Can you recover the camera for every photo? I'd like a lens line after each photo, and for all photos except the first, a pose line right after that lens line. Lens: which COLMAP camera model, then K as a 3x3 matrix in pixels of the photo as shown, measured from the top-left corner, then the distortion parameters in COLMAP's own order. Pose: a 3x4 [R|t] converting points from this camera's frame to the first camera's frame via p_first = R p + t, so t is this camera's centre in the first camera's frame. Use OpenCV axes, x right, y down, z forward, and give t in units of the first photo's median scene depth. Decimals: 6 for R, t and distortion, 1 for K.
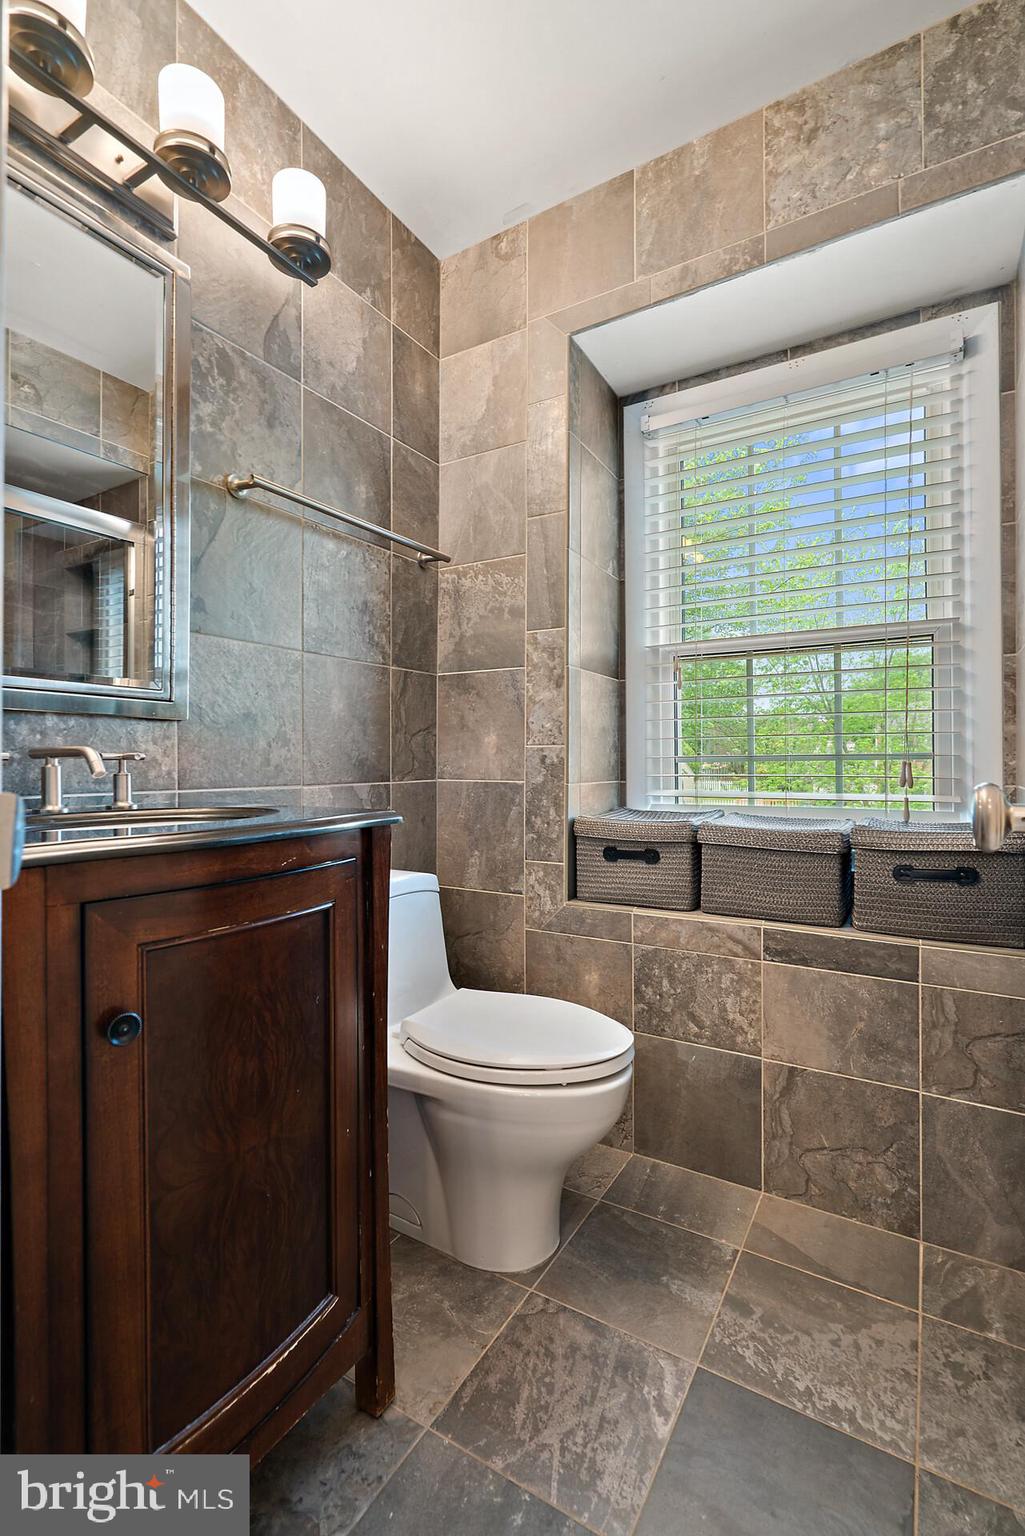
lens RADIAL K [[693.2, 0, 518.1], [0, 693.2, 764.0], [0, 0, 1]] dist [-0.009682, 0.003453]
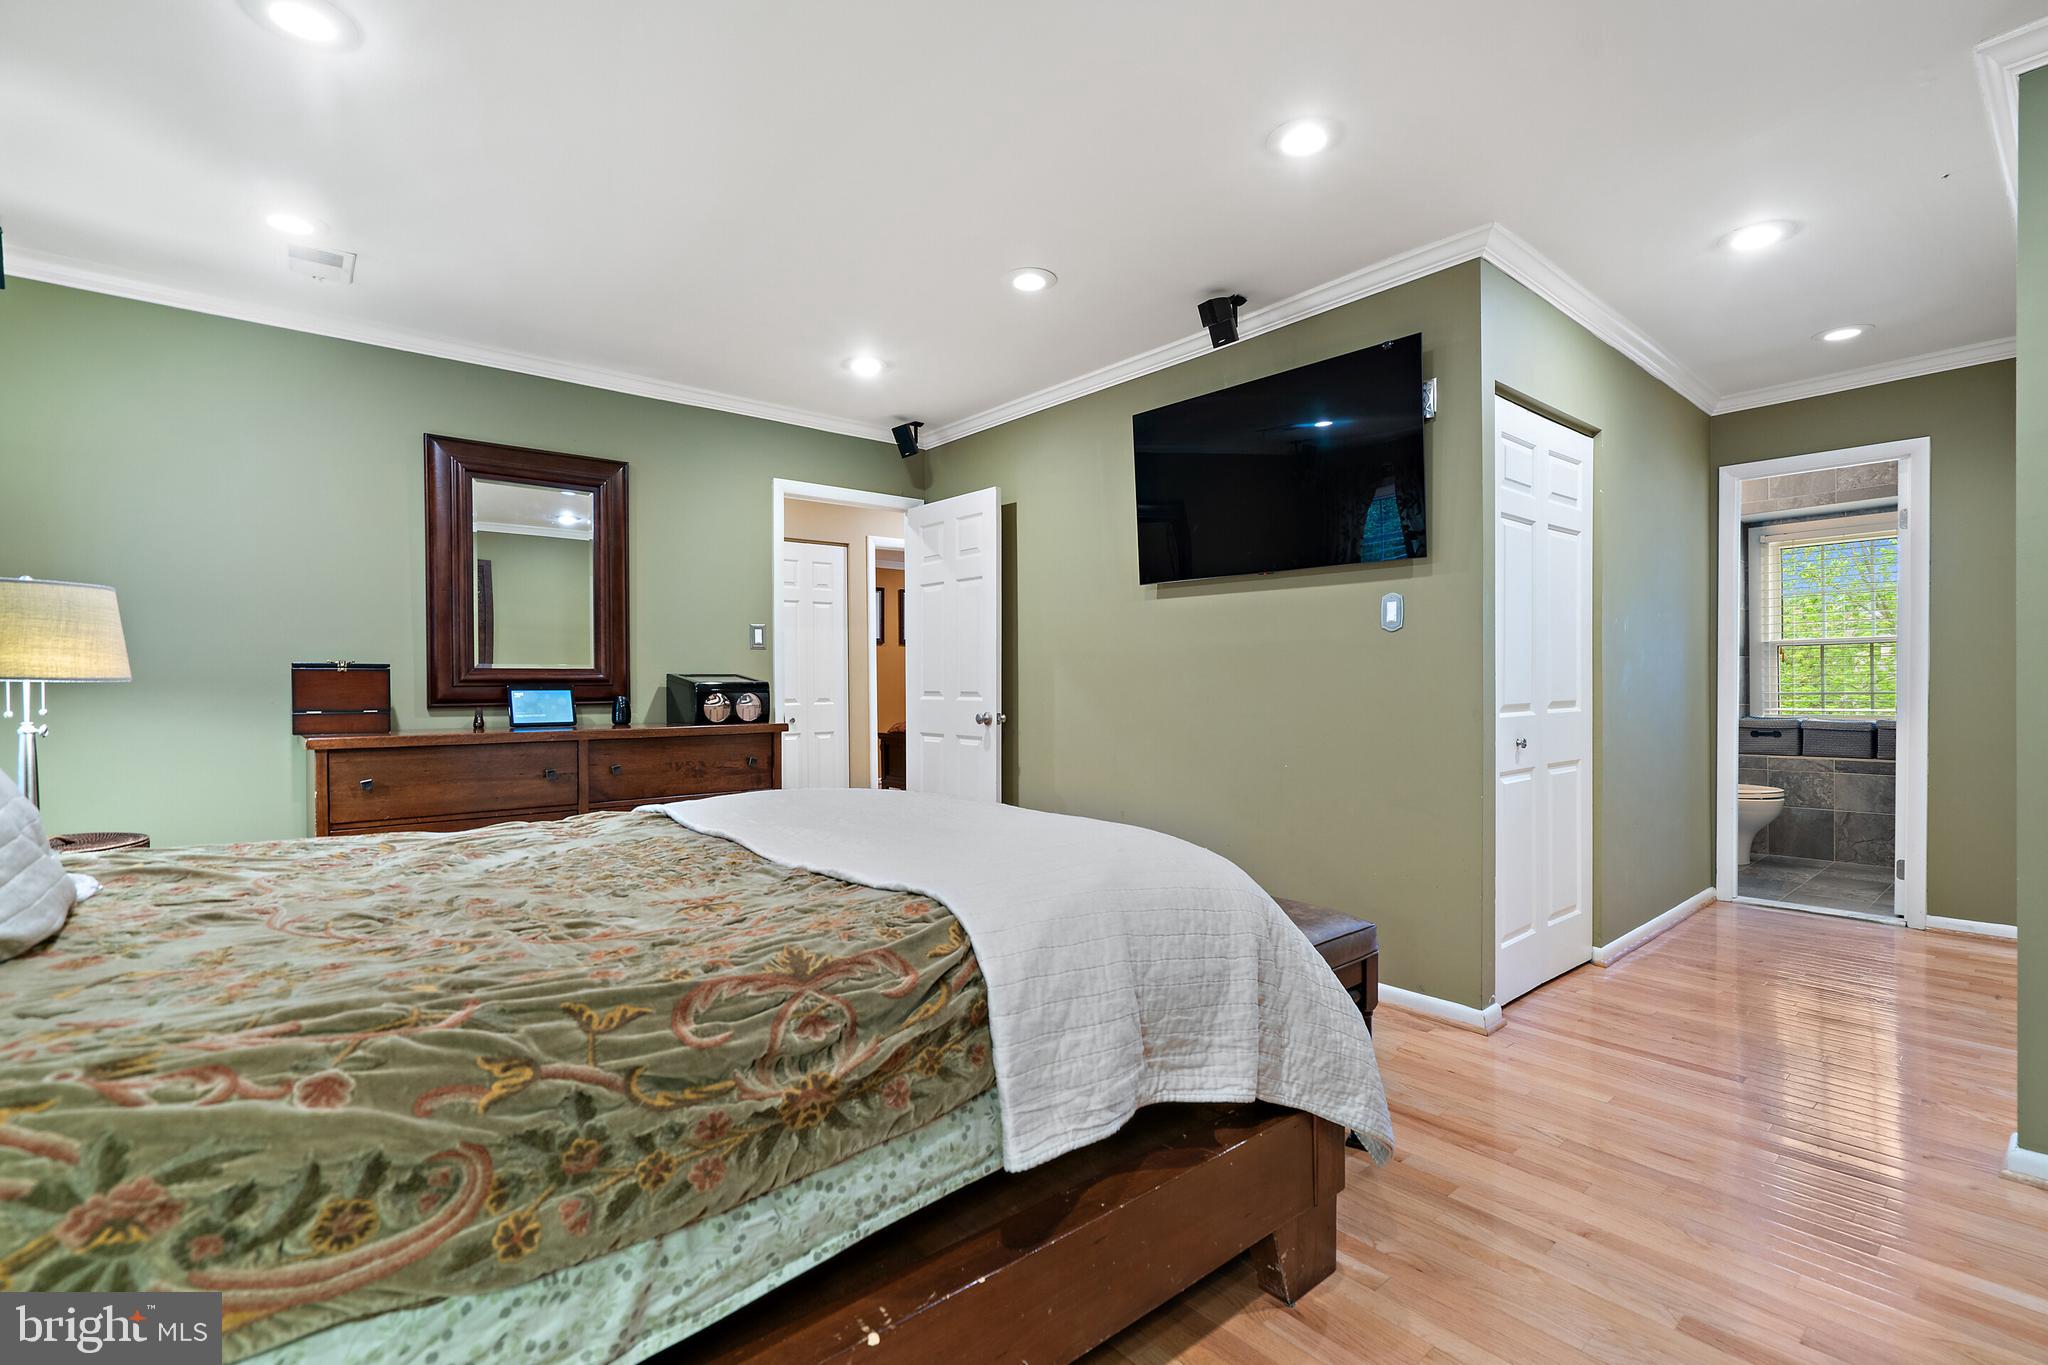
lens RADIAL K [[924.3, 0, 1012.5], [0, 924.3, 689.3], [0, 0, 1]] dist [-0.009682, 0.003453]
pose [[0.942003, 0.000625, -0.335603, -1.345902], [-0.001601, 0.999995, -0.002632, -0.015395], [0.335600, 0.003016, 0.942000, -3.171378]]
